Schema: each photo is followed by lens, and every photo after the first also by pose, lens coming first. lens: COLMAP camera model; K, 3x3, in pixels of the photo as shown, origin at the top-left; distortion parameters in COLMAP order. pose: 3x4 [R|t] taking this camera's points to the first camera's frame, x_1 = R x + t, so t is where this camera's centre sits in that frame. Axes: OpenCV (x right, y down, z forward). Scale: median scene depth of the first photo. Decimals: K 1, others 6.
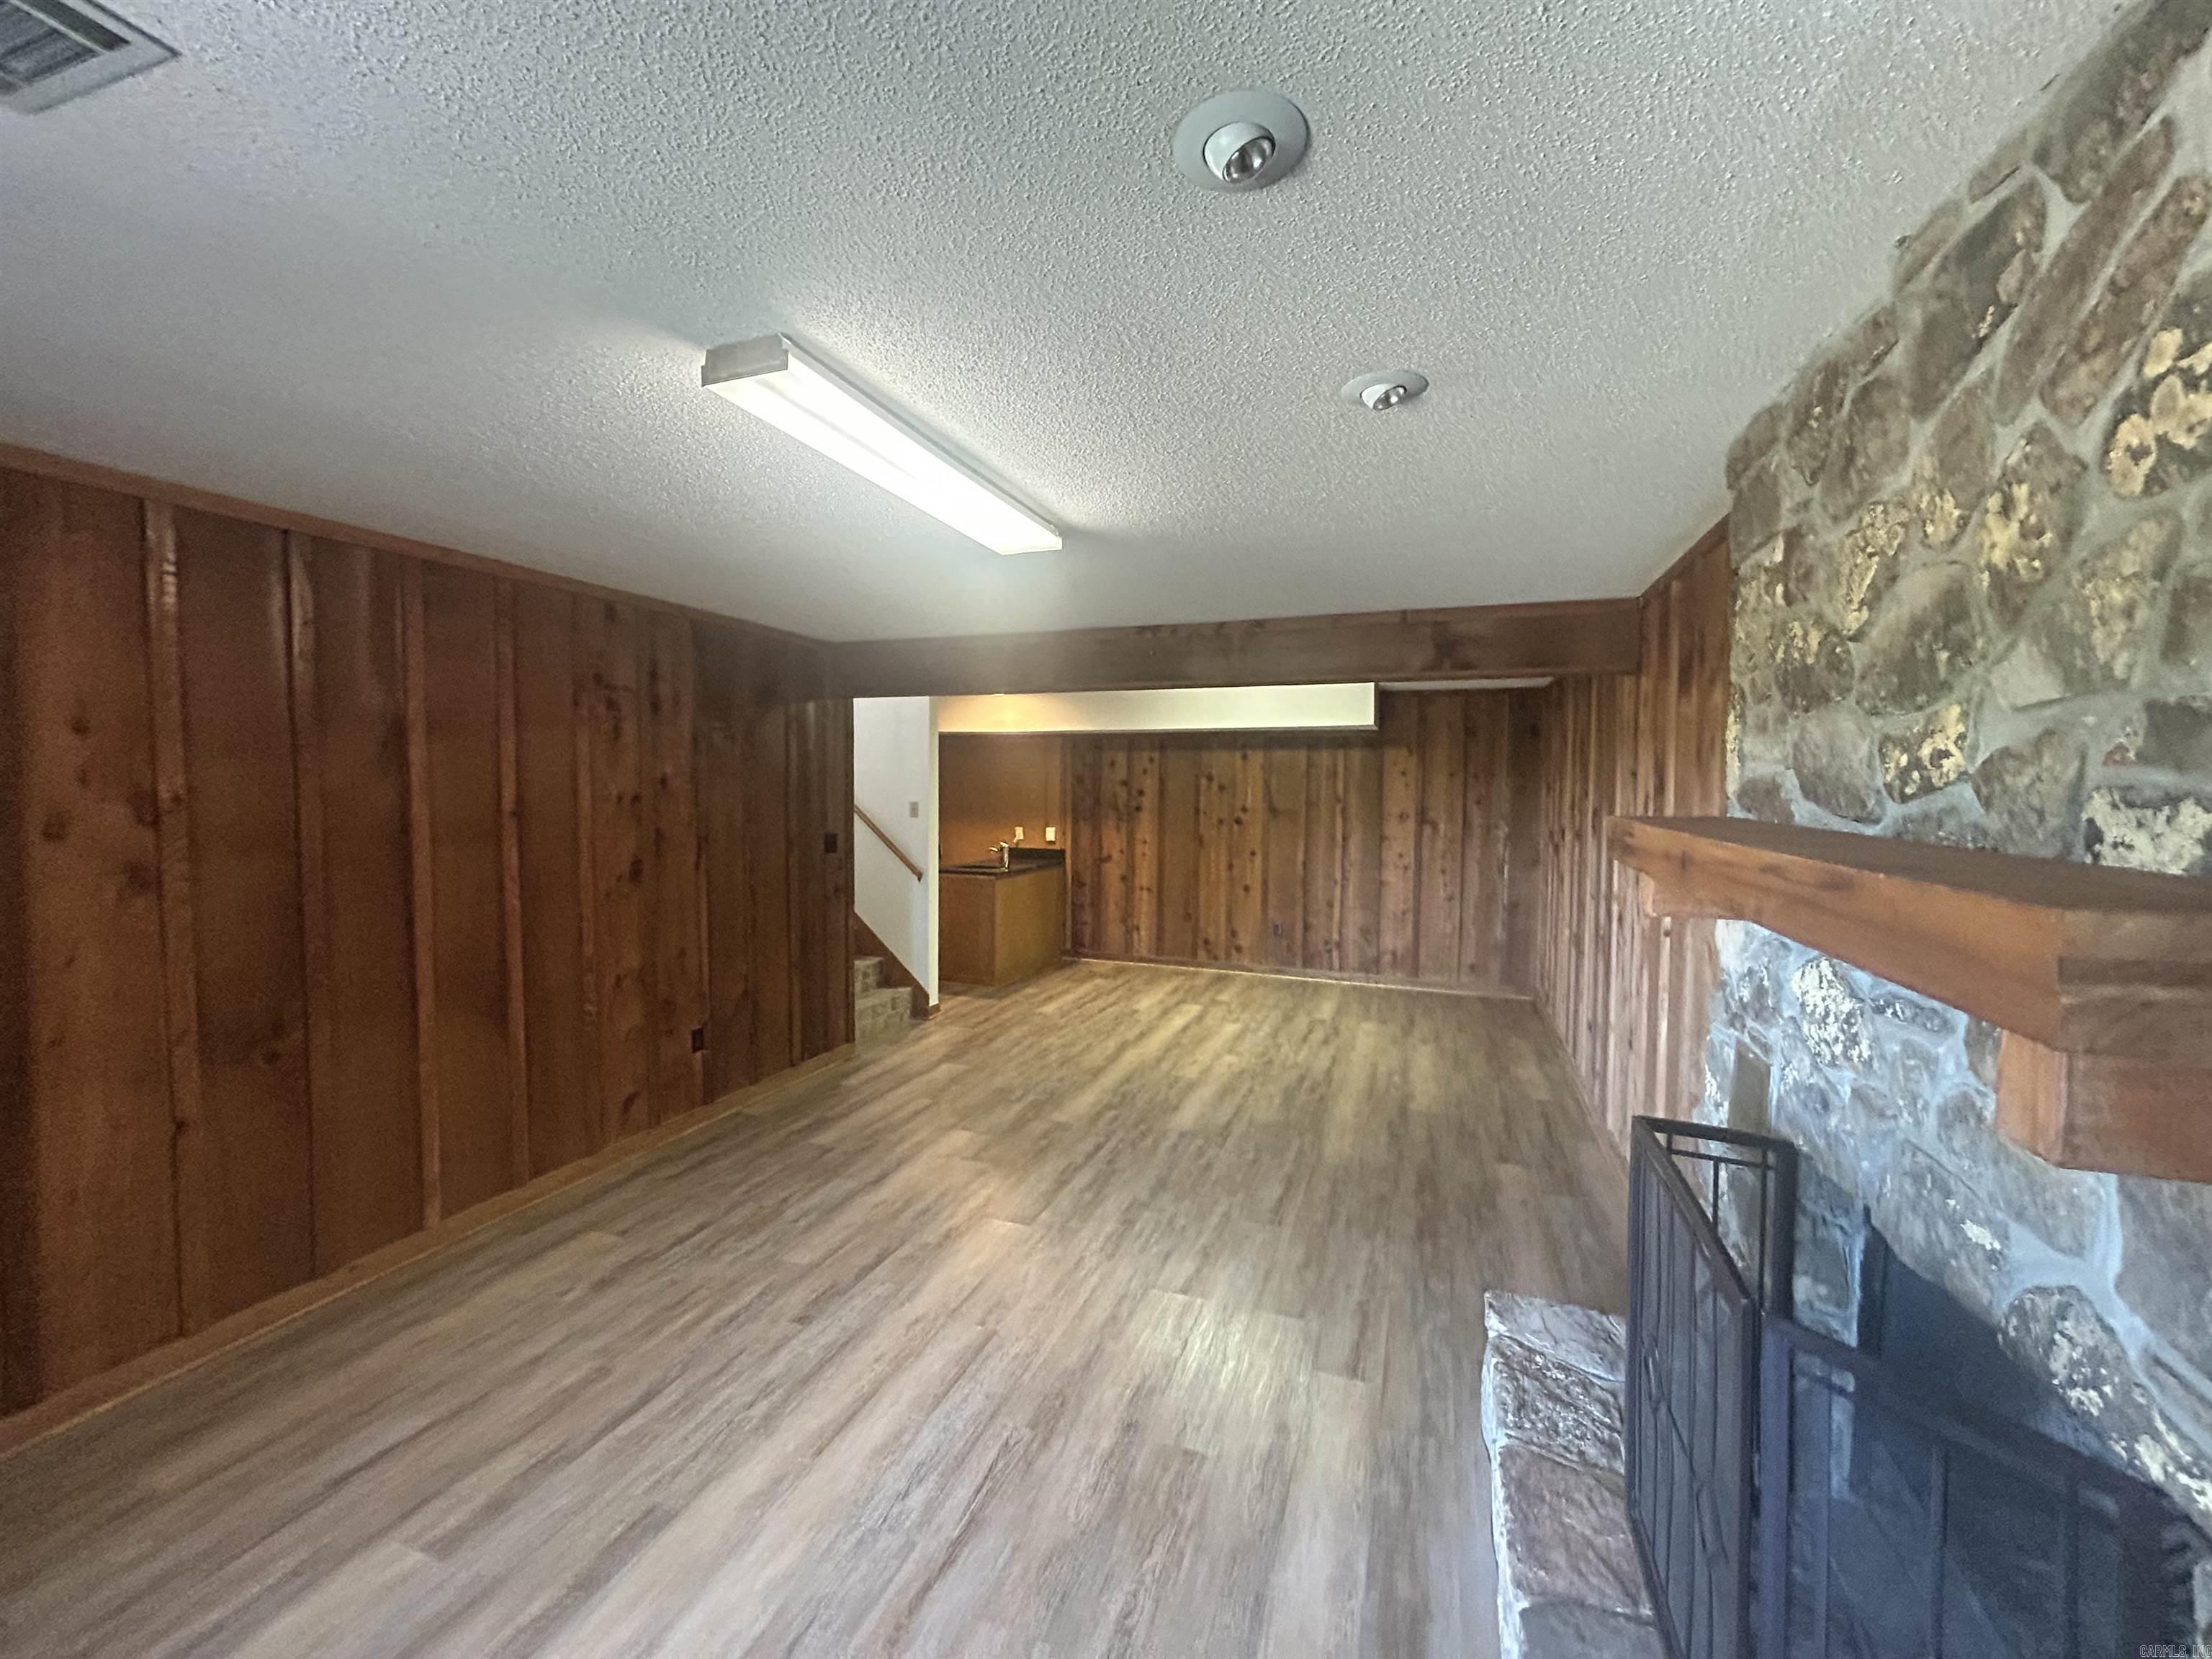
lens RADIAL K [[881.6, 0, 1106.0], [0, 881.6, 829.5], [0, 0, 1]] dist [0.000549, -0.000814]
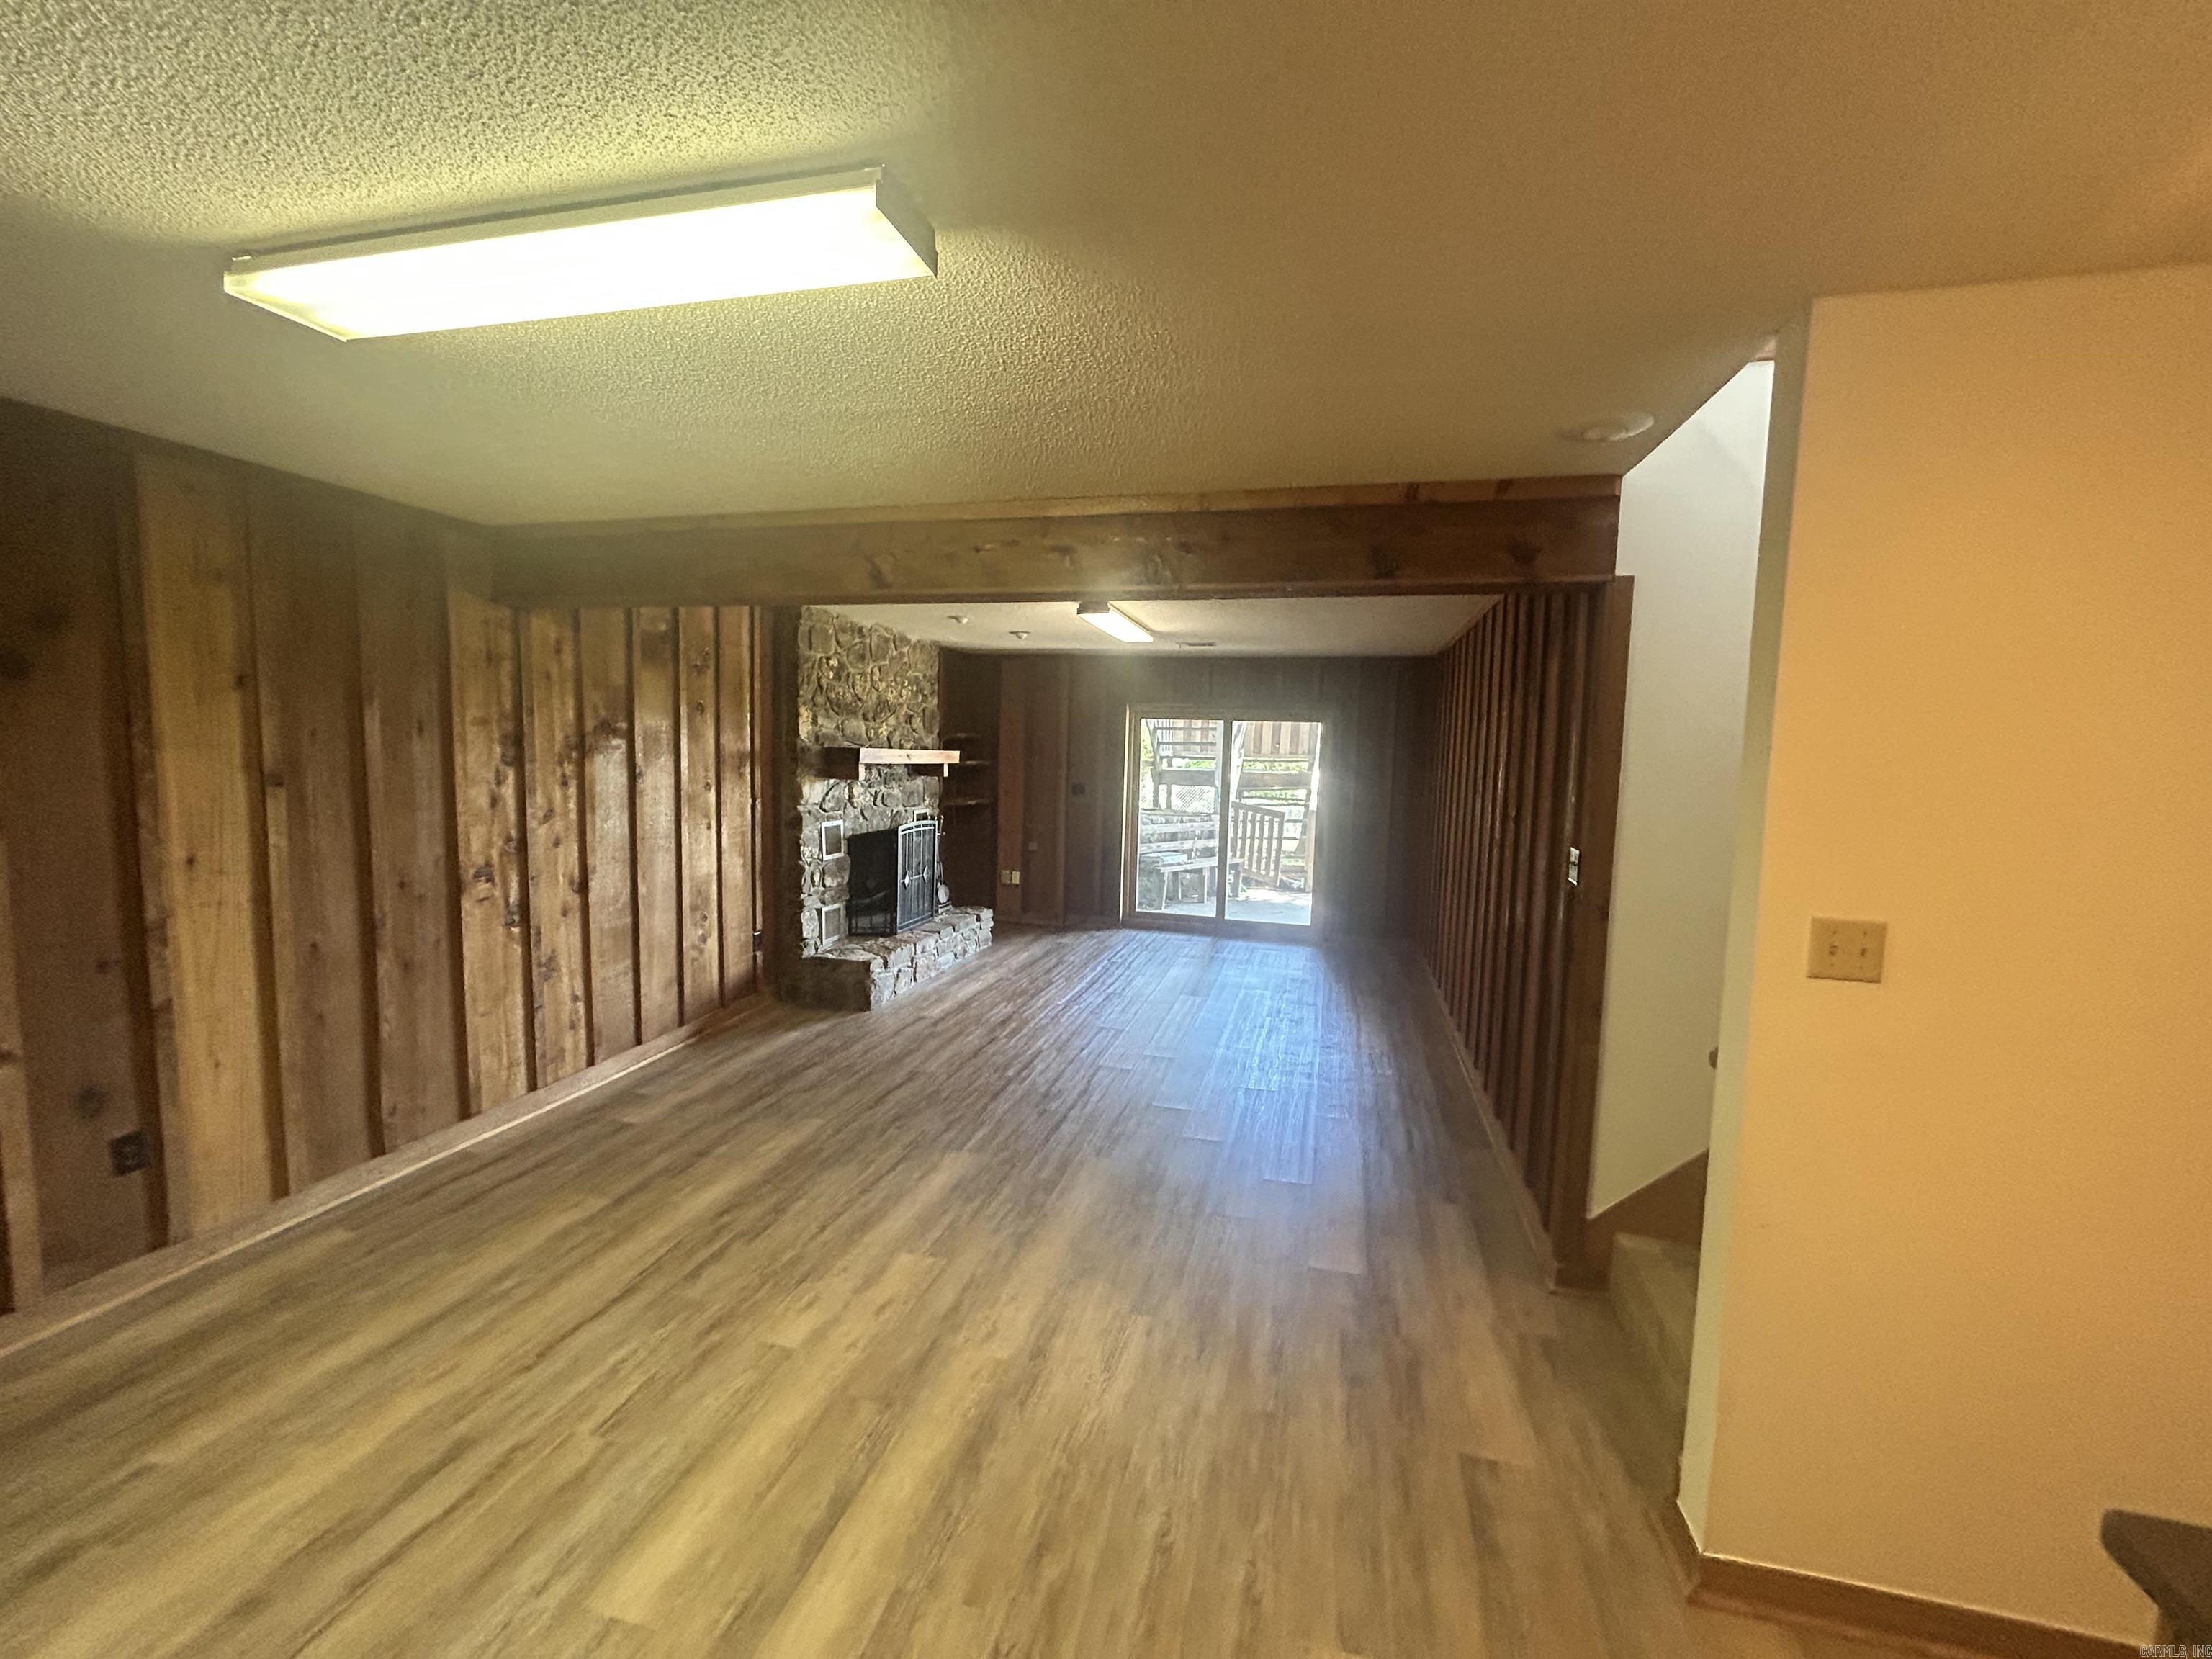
lens RADIAL K [[891.9, 0, 1110.3], [0, 891.9, 821.8], [0, 0, 1]] dist [-0.000446, 0.000629]
pose [[-0.993390, -0.025886, -0.111832, 0.038587], [-0.040913, 0.990103, 0.134244, -0.075424], [0.107250, 0.137932, -0.984618, 1.511727]]
